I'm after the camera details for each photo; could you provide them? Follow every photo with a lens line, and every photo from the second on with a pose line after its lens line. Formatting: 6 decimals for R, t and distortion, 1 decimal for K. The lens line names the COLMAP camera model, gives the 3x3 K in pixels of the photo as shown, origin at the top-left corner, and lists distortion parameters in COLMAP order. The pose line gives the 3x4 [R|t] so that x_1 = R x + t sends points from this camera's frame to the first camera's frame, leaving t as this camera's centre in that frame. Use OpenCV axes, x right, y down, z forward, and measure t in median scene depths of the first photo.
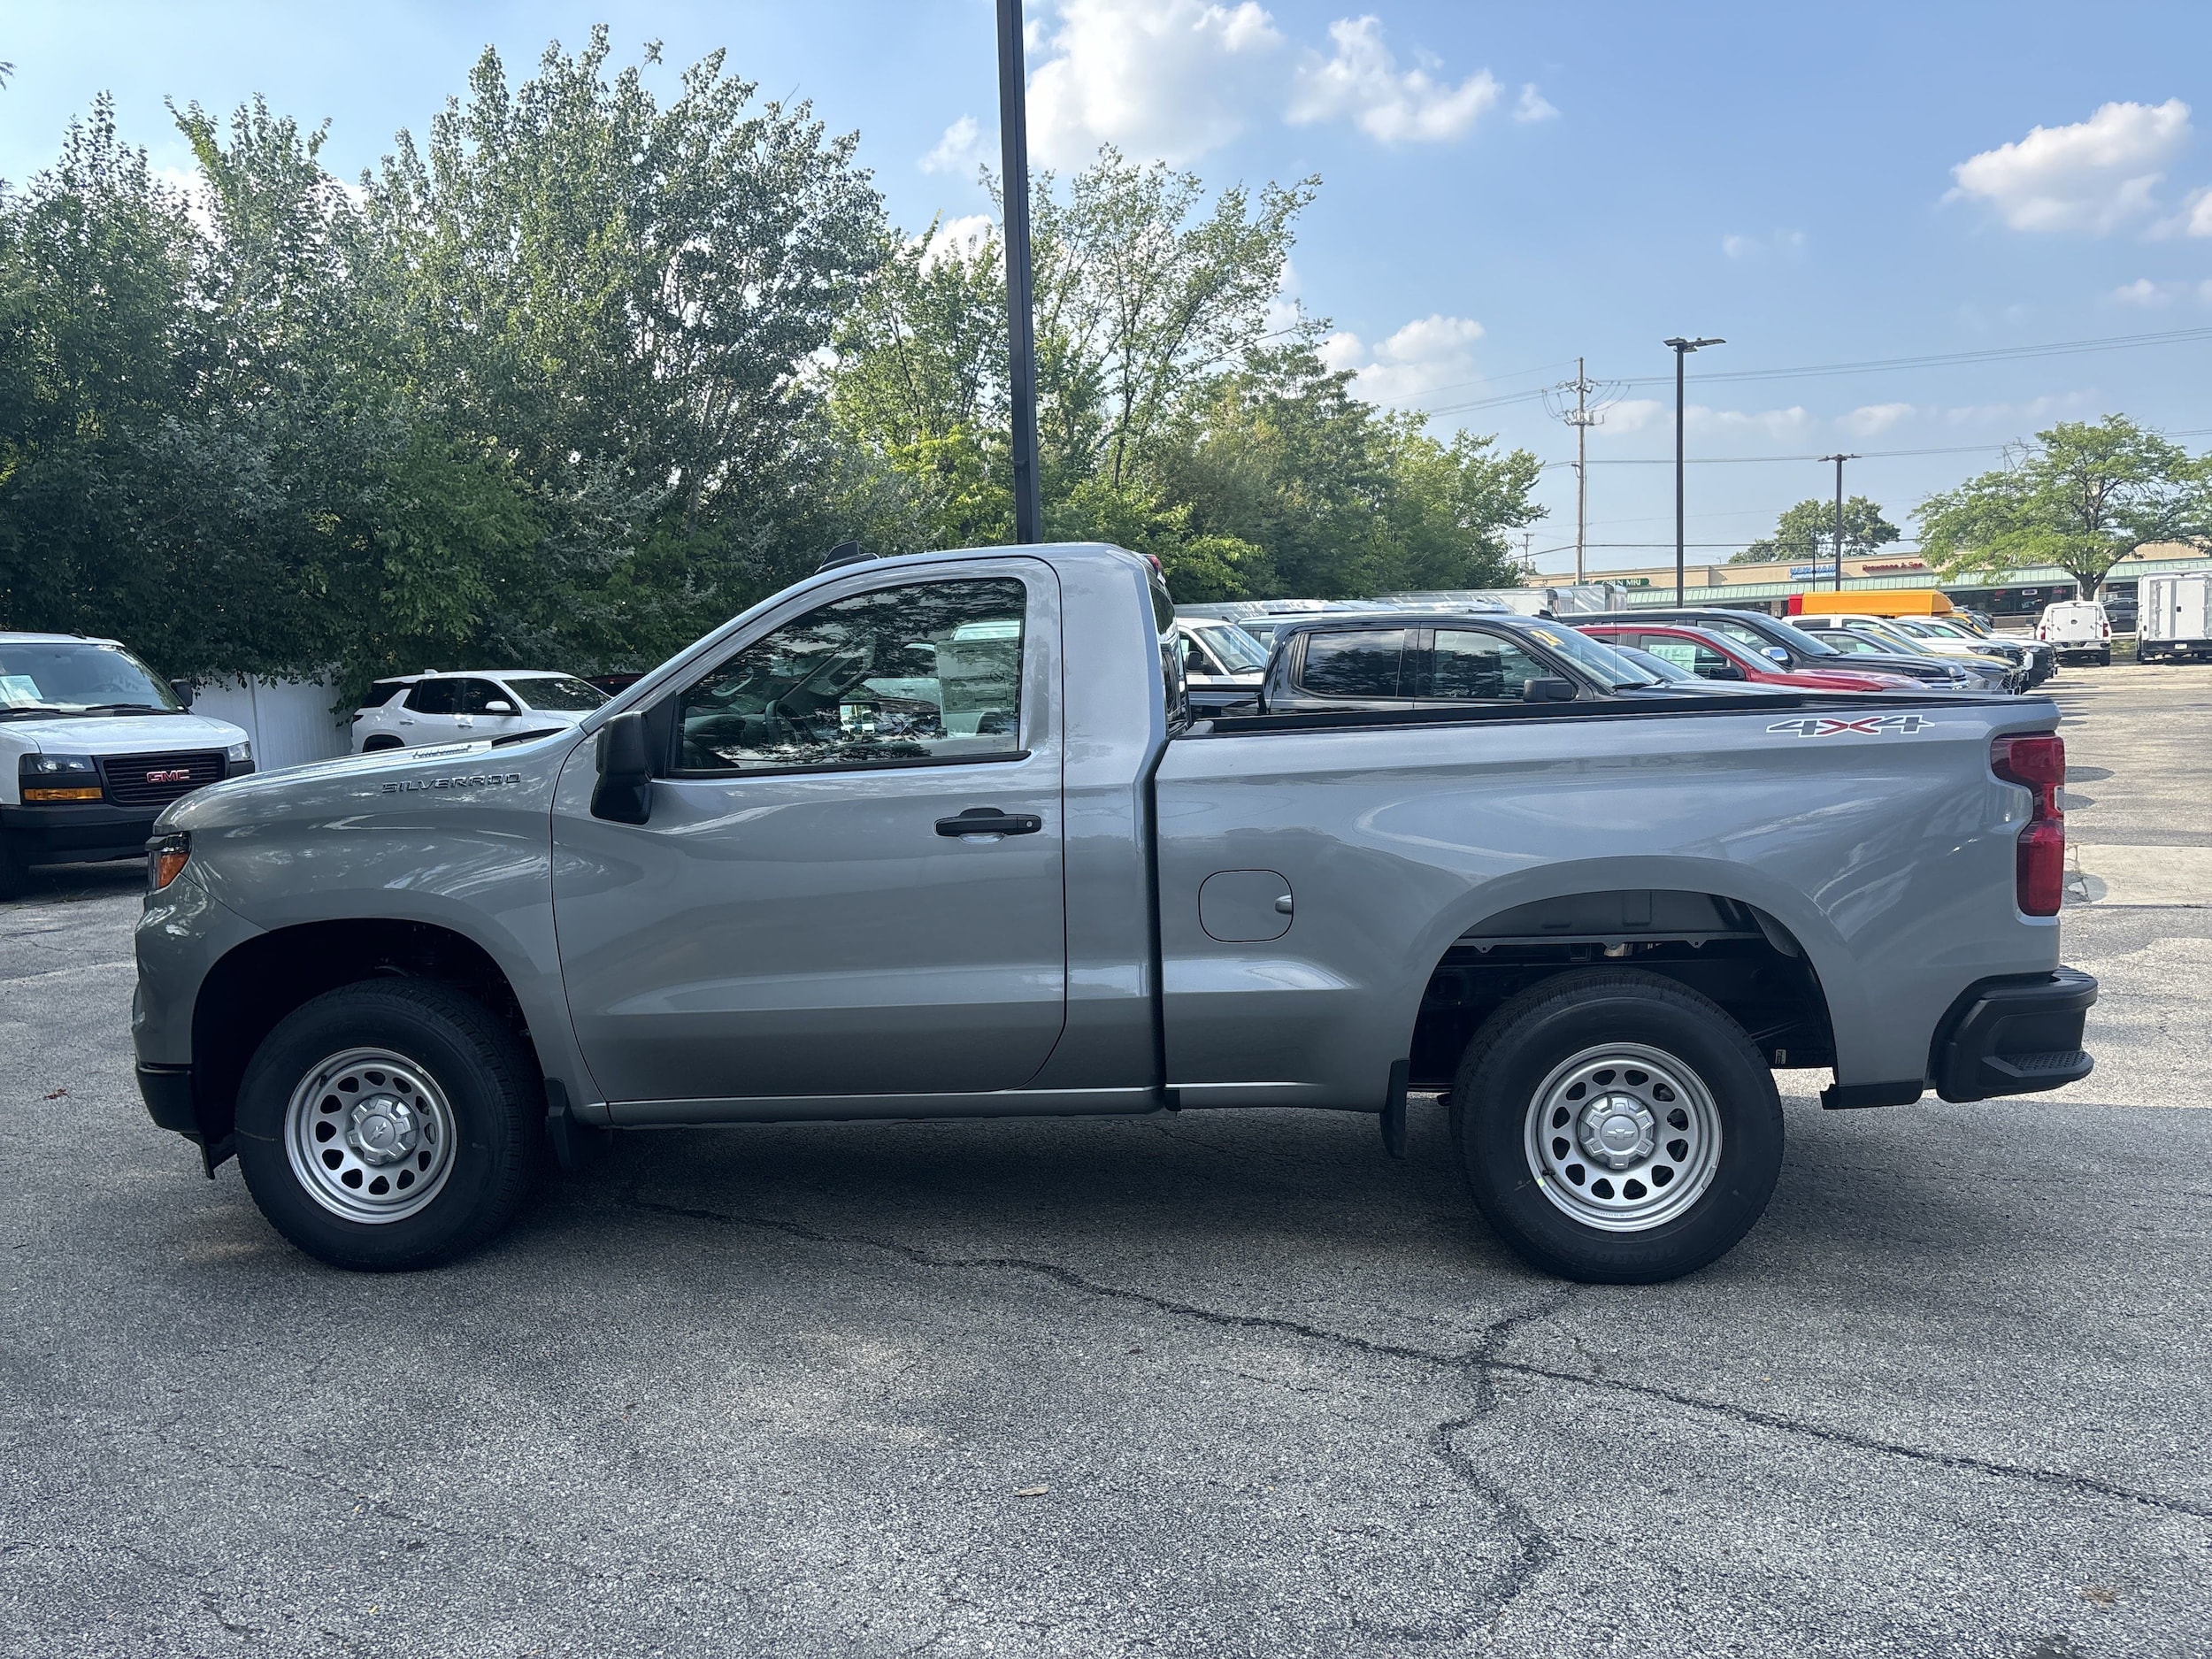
lens RADIAL K [[1707.1, 0, 1112.3], [0, 1707.1, 923.1], [0, 0, 1]] dist [0.049004, -0.058841]
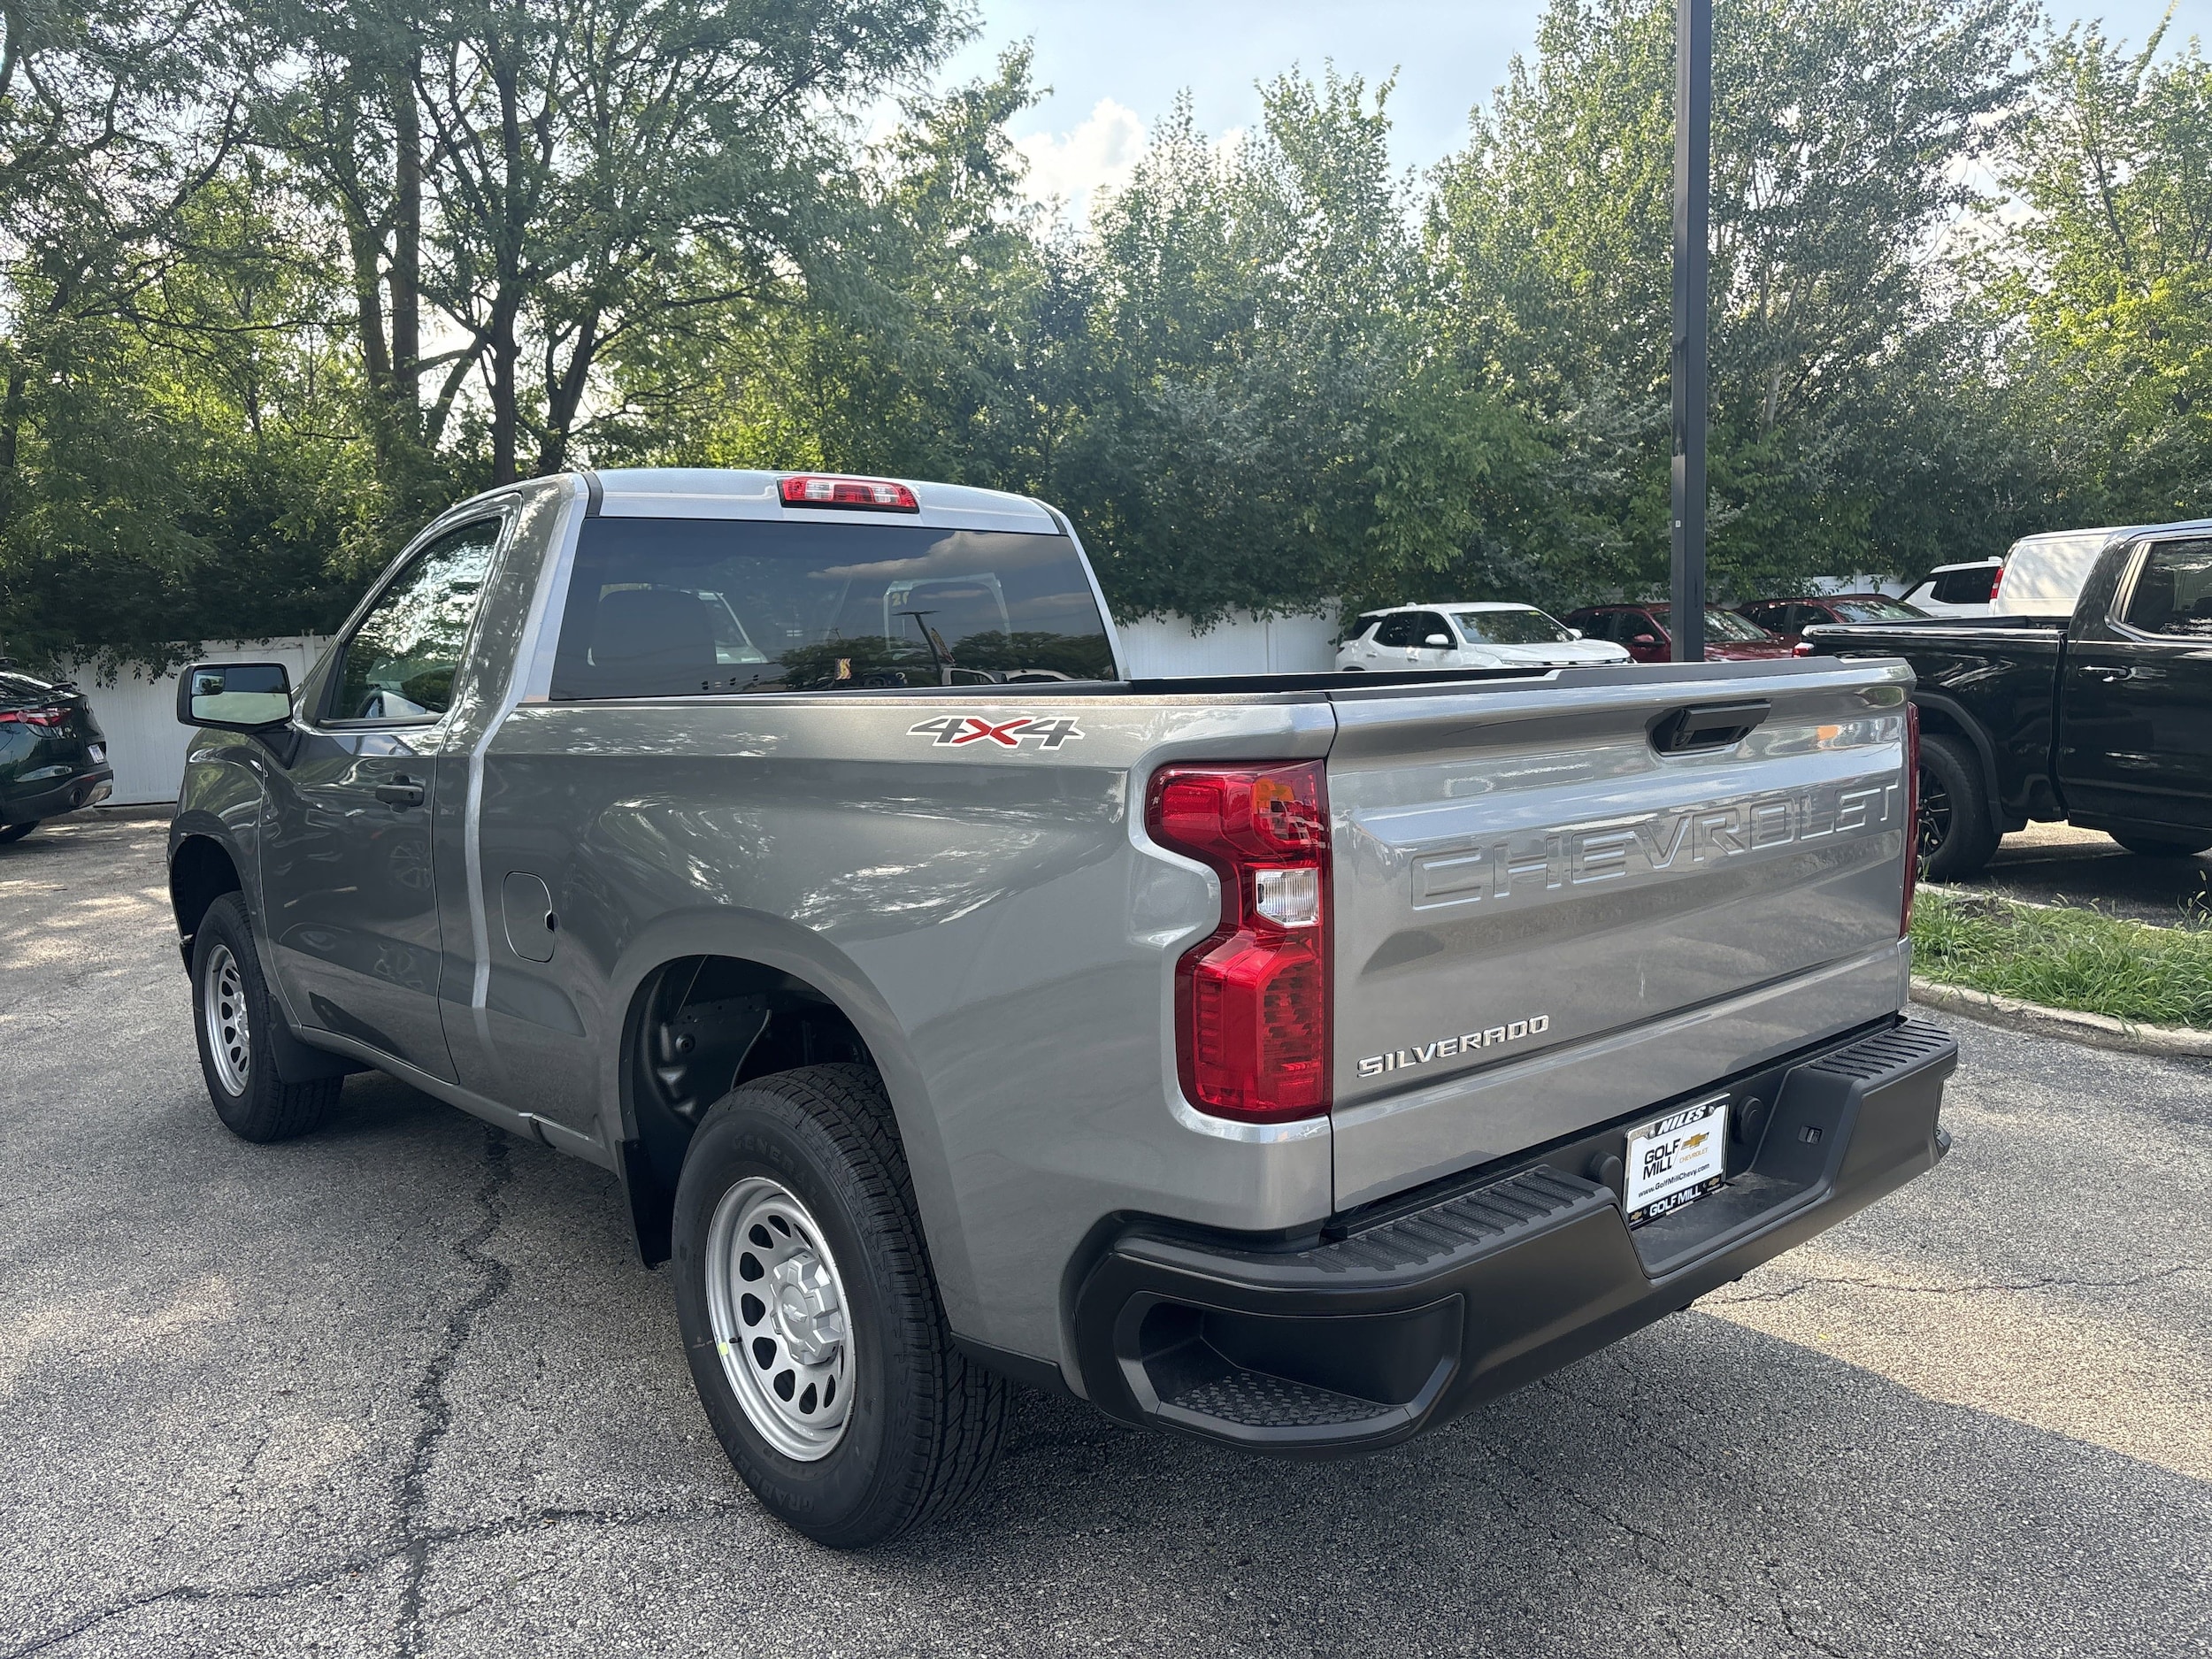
lens RADIAL K [[1707.1, 0, 1112.3], [0, 1707.1, 923.1], [0, 0, 1]] dist [0.049004, -0.058841]
pose [[0.711422, 0.122601, -0.691988, 0.226411], [-0.092884, 0.992431, 0.080338, -0.026263], [0.696599, 0.007121, 0.717425, 0.161463]]
